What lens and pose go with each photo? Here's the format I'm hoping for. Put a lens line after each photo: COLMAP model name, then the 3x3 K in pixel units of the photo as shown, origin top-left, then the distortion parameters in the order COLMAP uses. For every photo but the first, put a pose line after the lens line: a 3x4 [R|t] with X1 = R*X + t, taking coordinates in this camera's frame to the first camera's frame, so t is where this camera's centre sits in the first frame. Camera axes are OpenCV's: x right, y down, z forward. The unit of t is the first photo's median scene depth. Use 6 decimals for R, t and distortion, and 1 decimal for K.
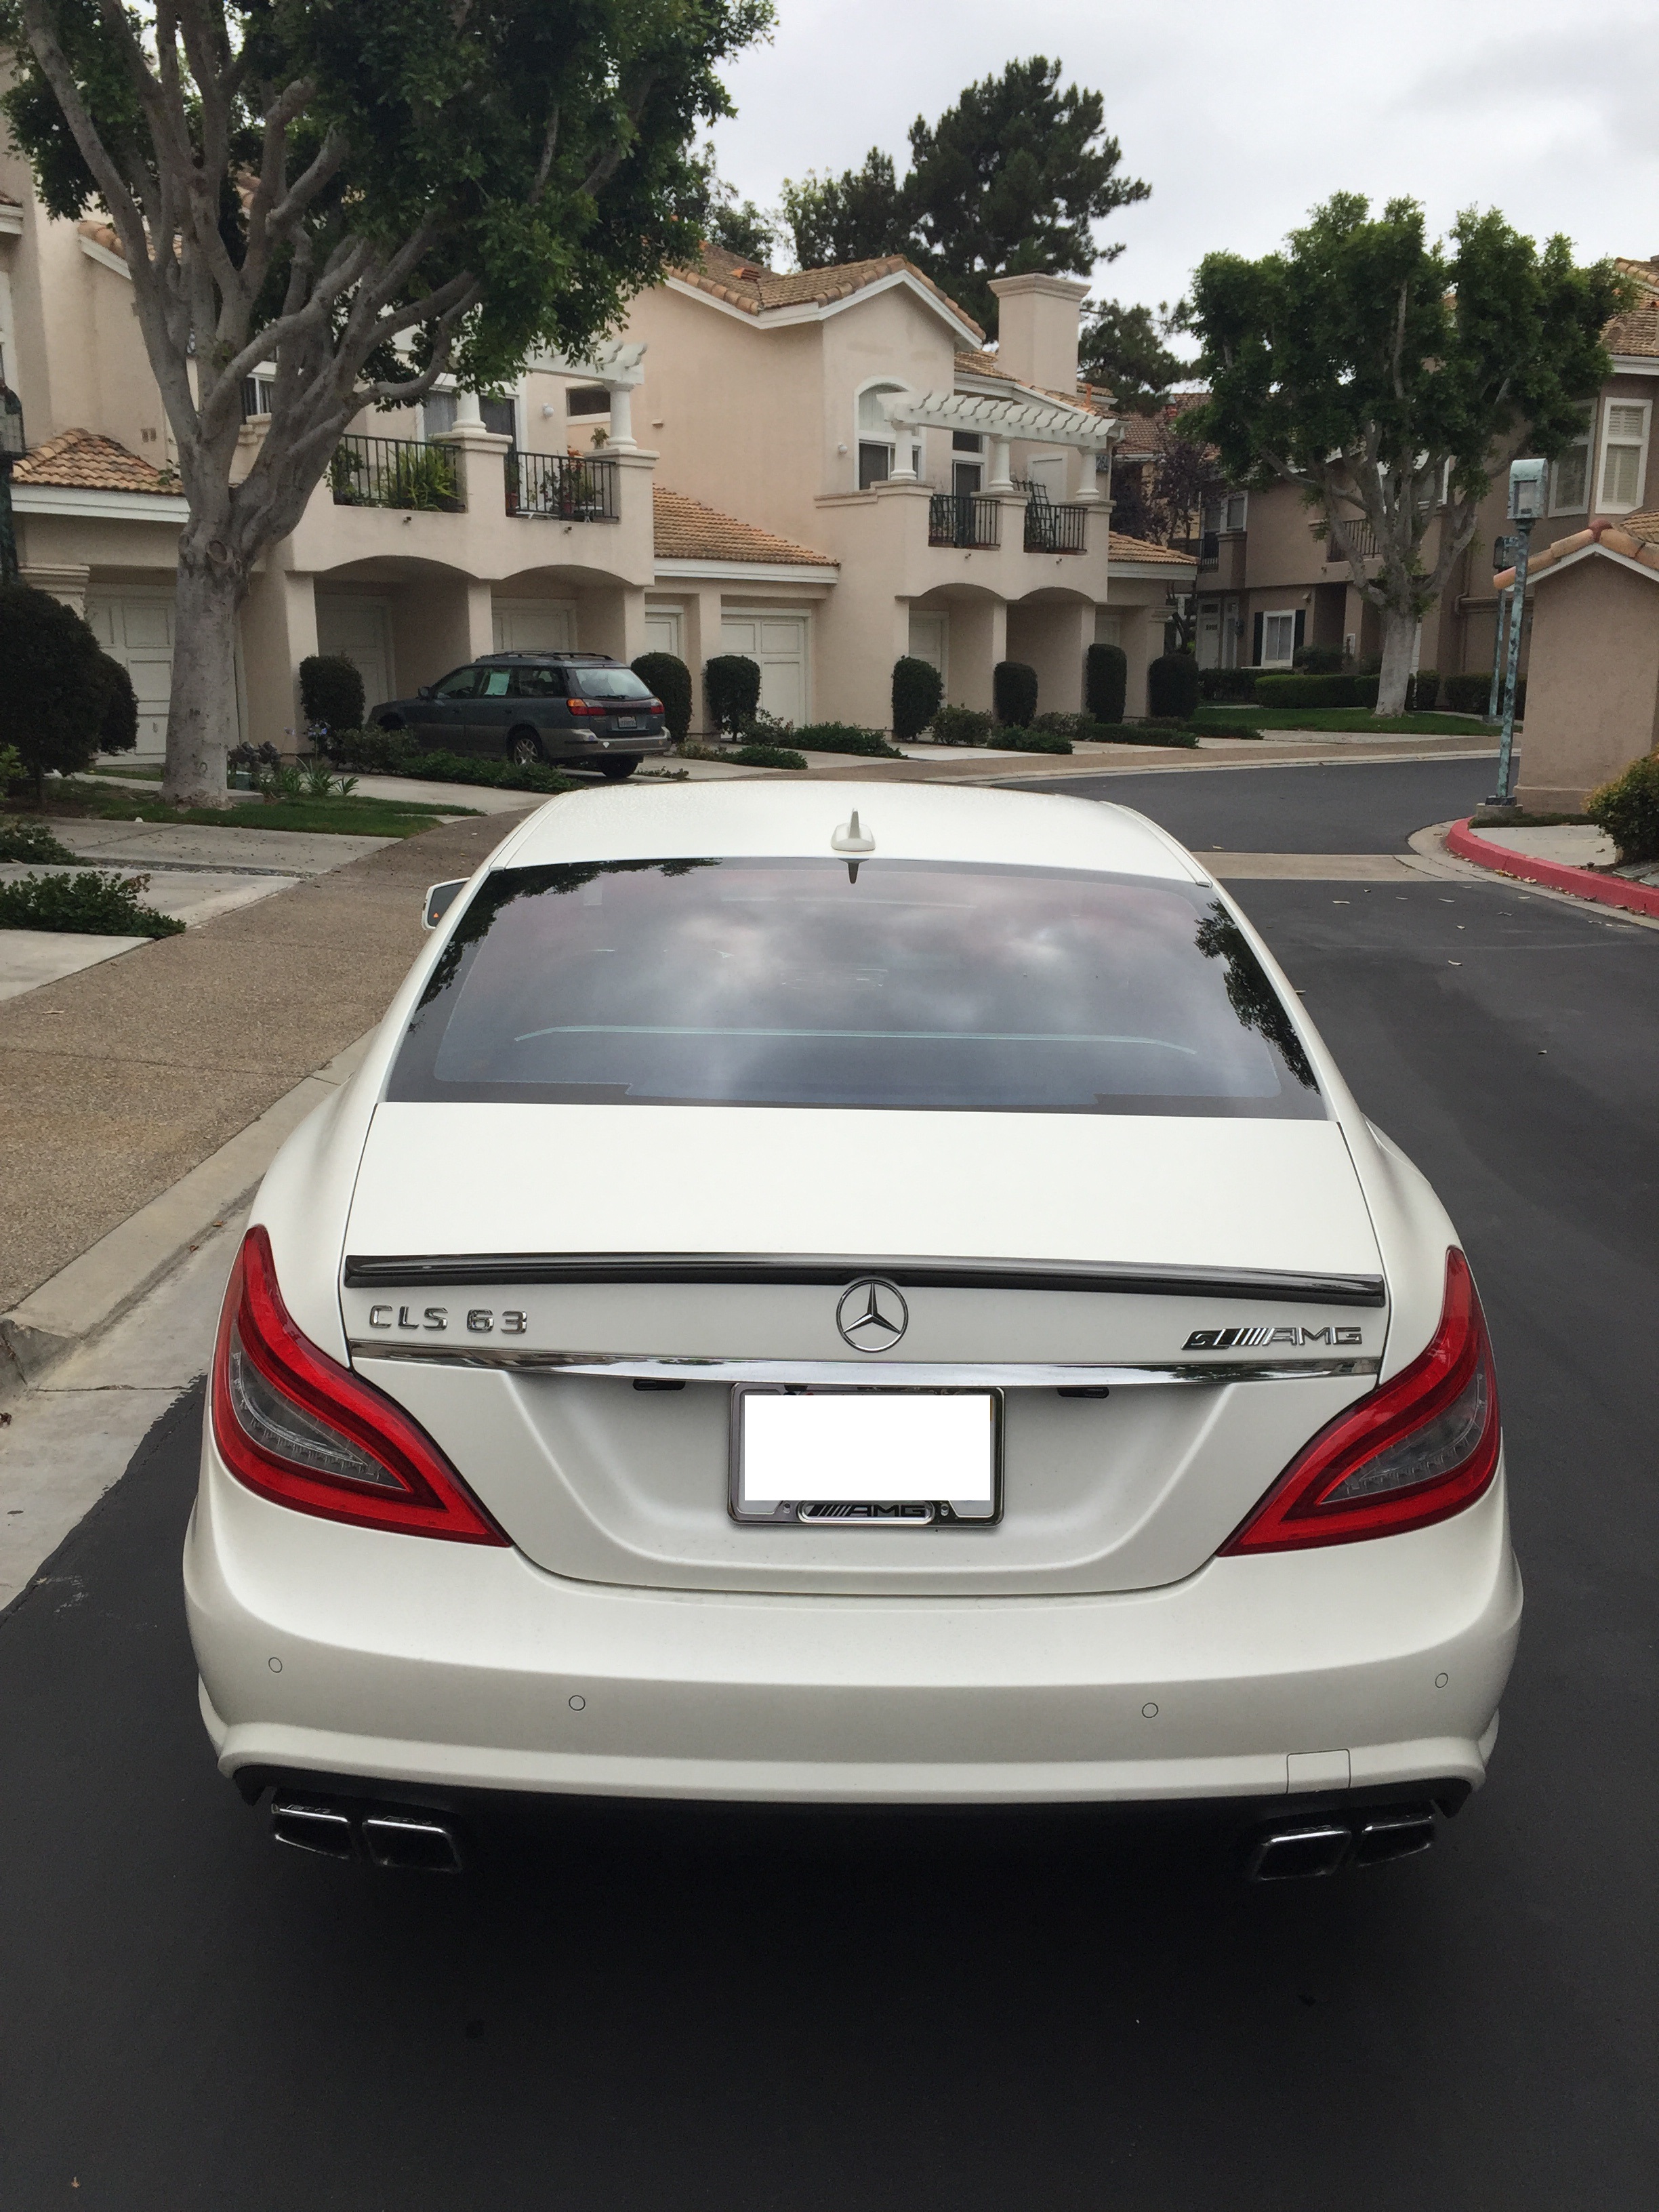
lens RADIAL K [[1912.2, 0, 834.5], [0, 1912.2, 1115.5], [0, 0, 1]] dist [0.067644, -0.074445]
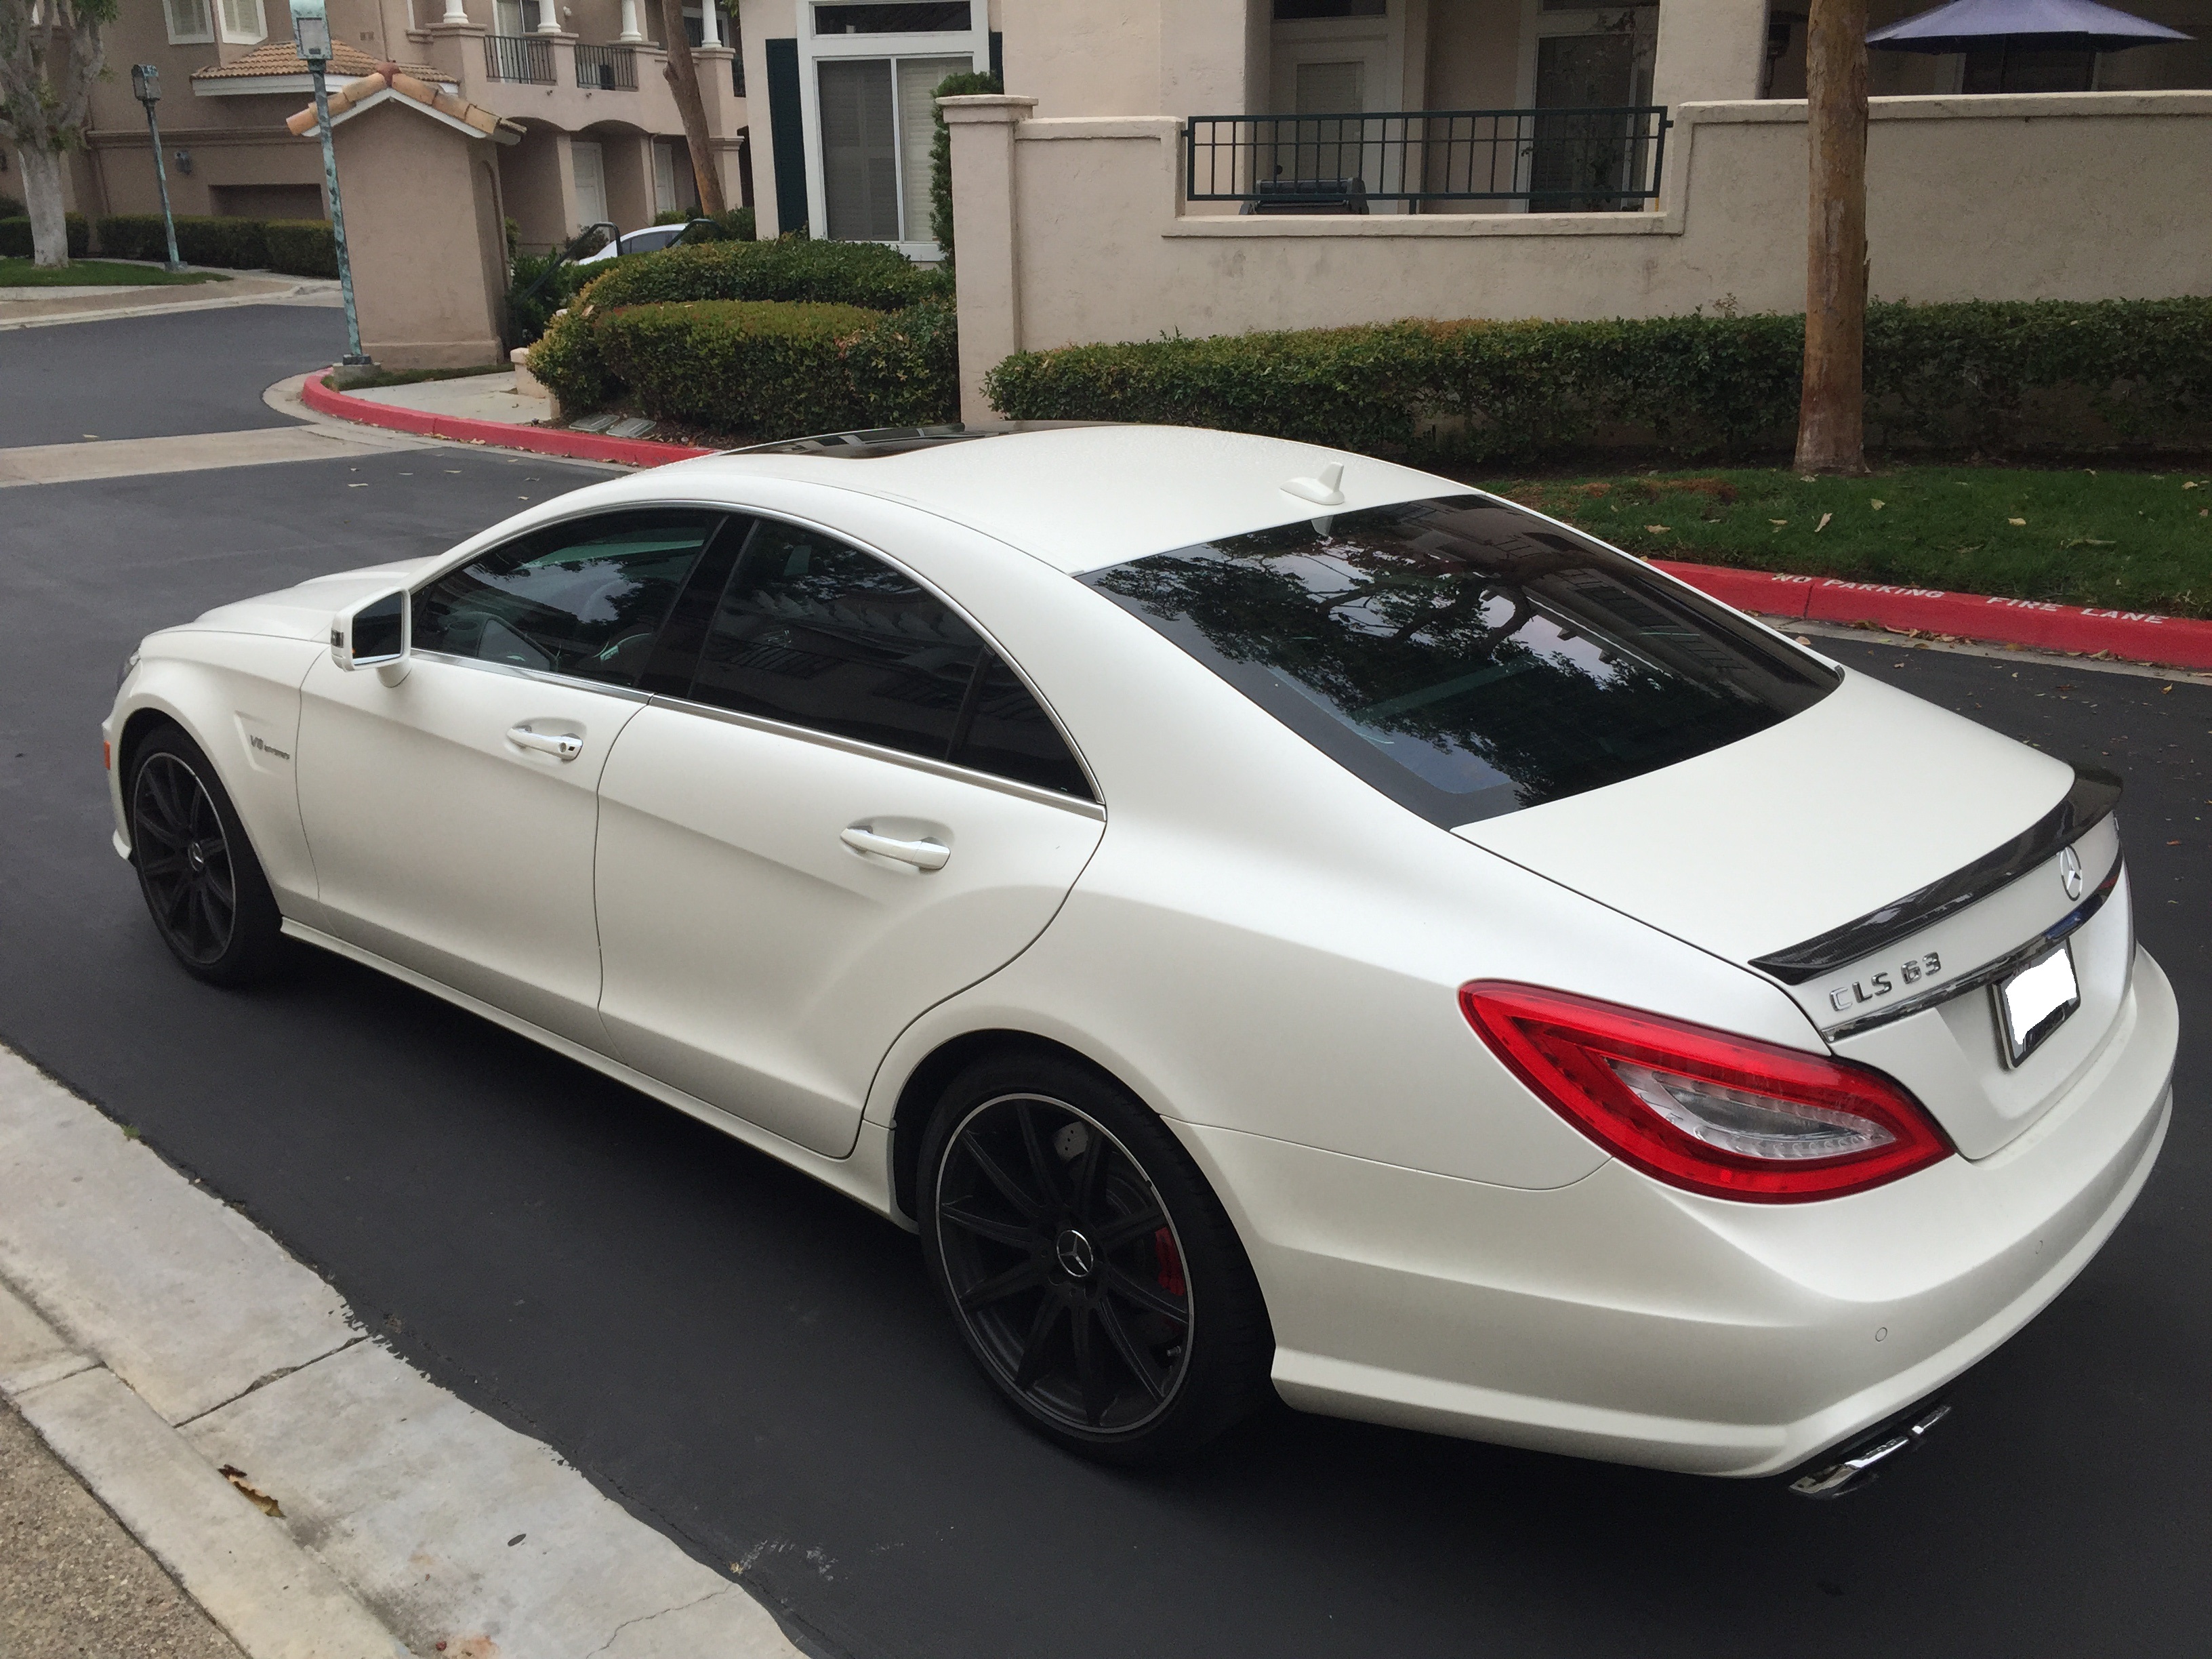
lens RADIAL K [[1912.2, 0, 1102.2], [0, 1912.2, 829.7], [0, 0, 1]] dist [0.067644, -0.074445]
pose [[0.675739, -0.245642, 0.695008, -0.136122], [0.183521, 0.969218, 0.164125, -0.026092], [-0.713931, 0.016643, 0.700019, 0.060374]]
